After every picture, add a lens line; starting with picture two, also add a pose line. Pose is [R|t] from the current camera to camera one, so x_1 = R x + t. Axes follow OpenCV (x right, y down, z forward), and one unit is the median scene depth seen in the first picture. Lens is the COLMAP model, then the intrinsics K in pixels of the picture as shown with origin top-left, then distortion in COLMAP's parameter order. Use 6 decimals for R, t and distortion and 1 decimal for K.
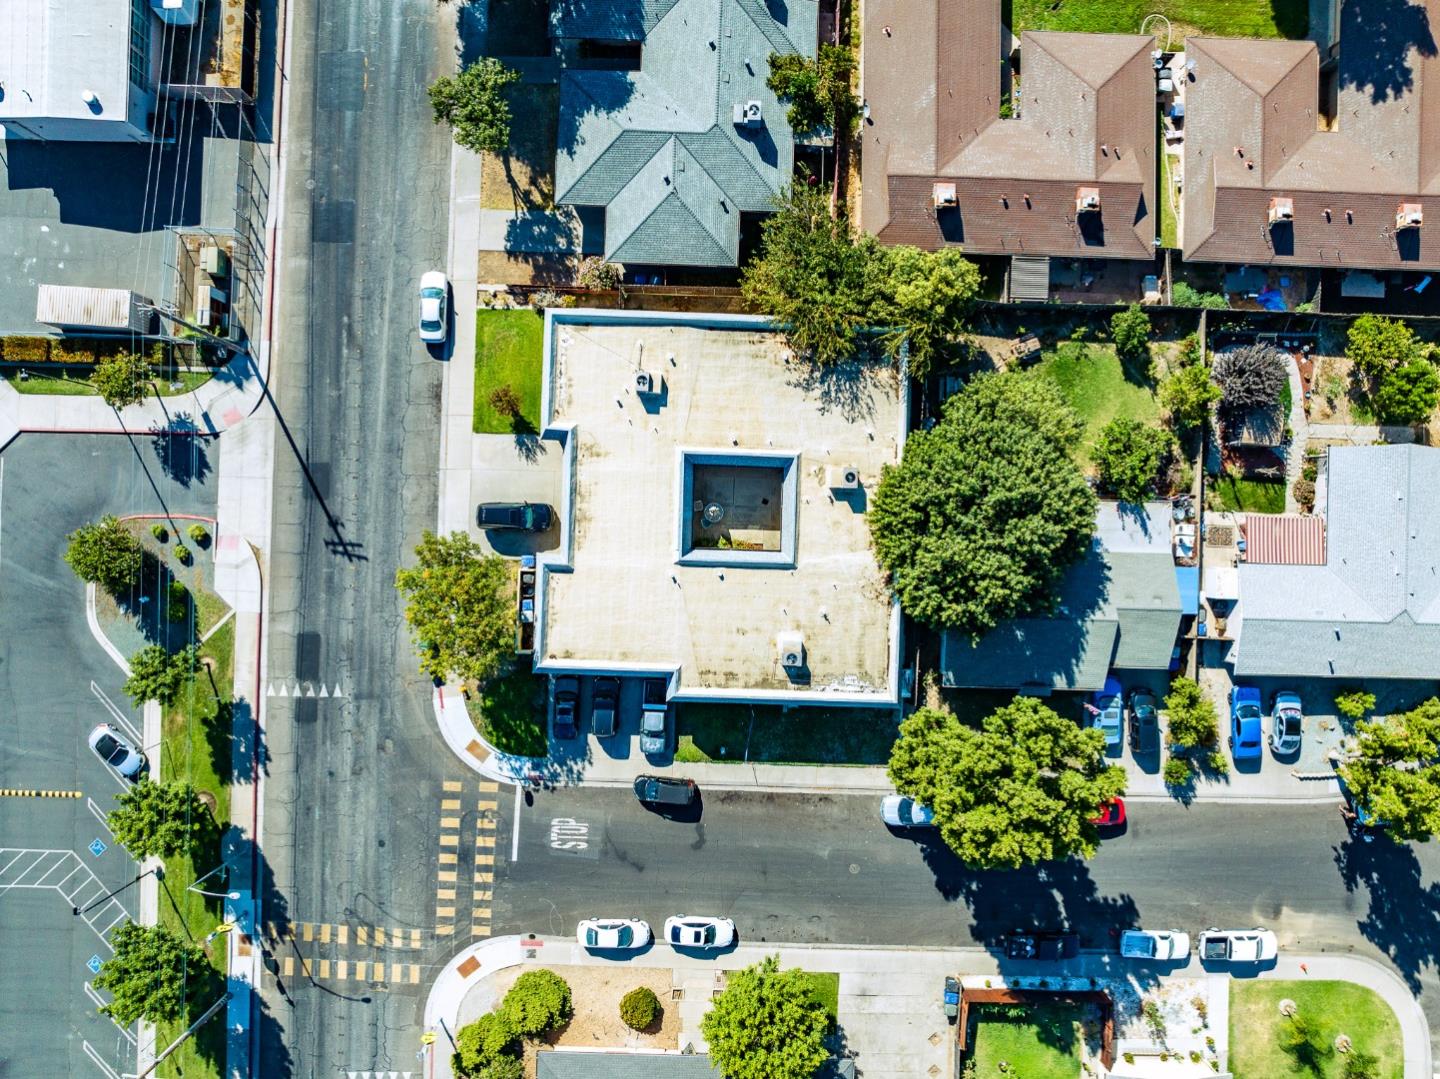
lens RADIAL K [[1004.9, 0, 716.5], [0, 1004.9, 536.1], [0, 0, 1]] dist [-0.047076, 0.013414]
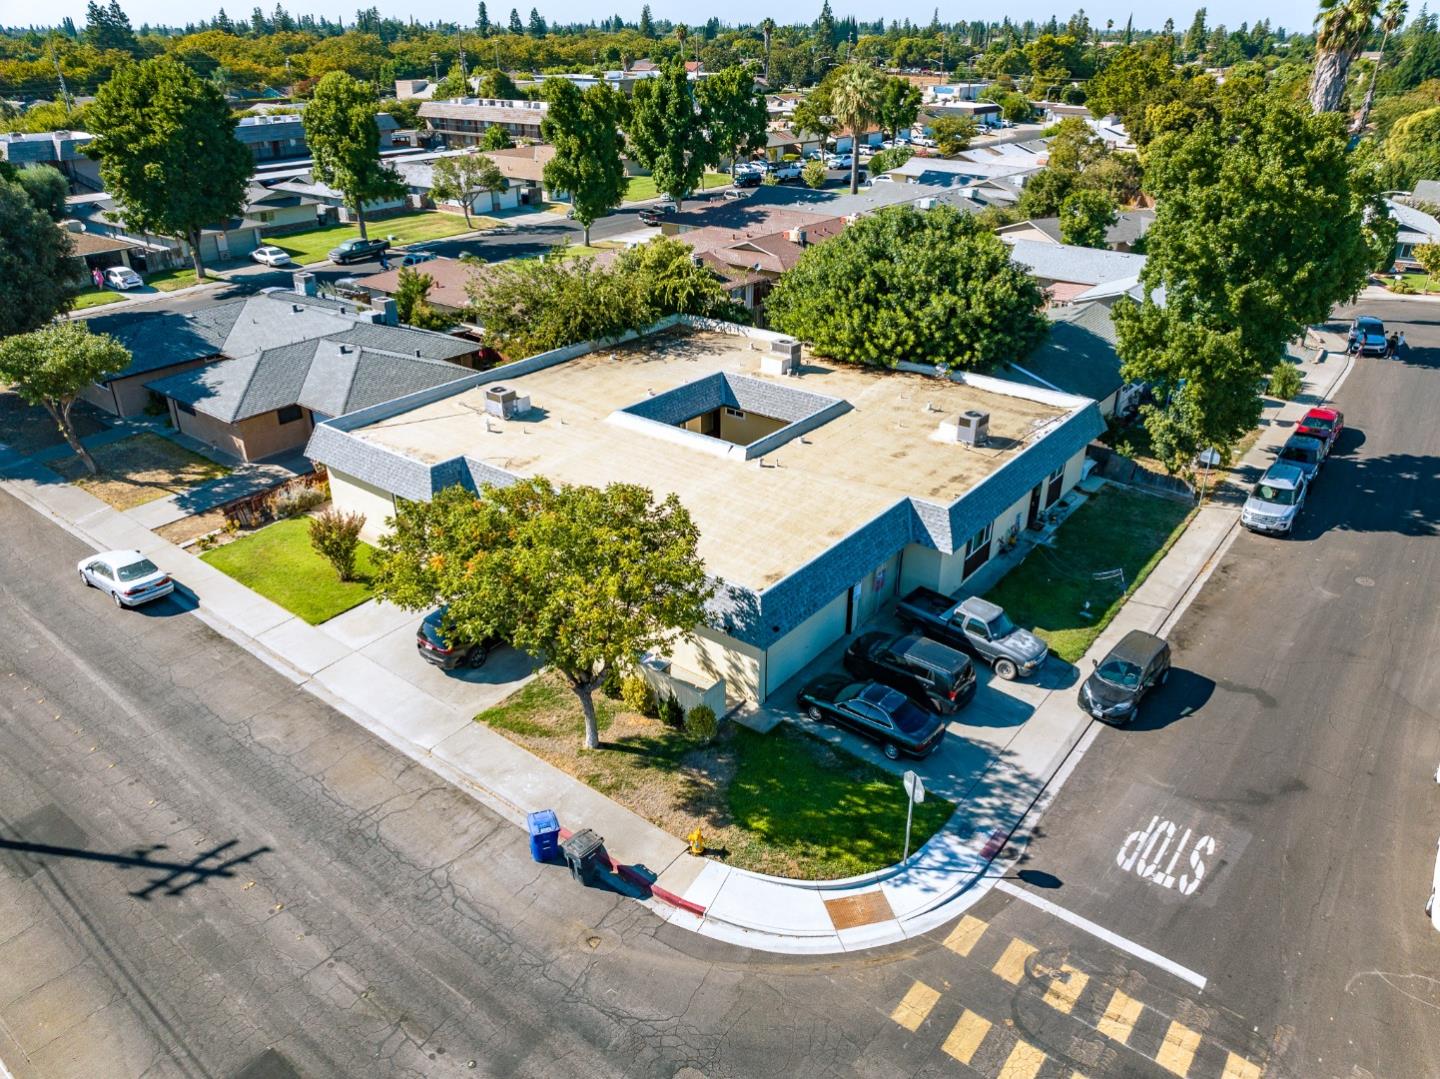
lens RADIAL K [[1004.9, 0, 726.1], [0, 1004.9, 537.7], [0, 0, 1]] dist [-0.047076, 0.013414]
pose [[0.586224, -0.376575, 0.717309, -0.472504], [0.810148, 0.271736, -0.519441, 0.326441], [0.000690, 0.885636, 0.464380, 0.720789]]
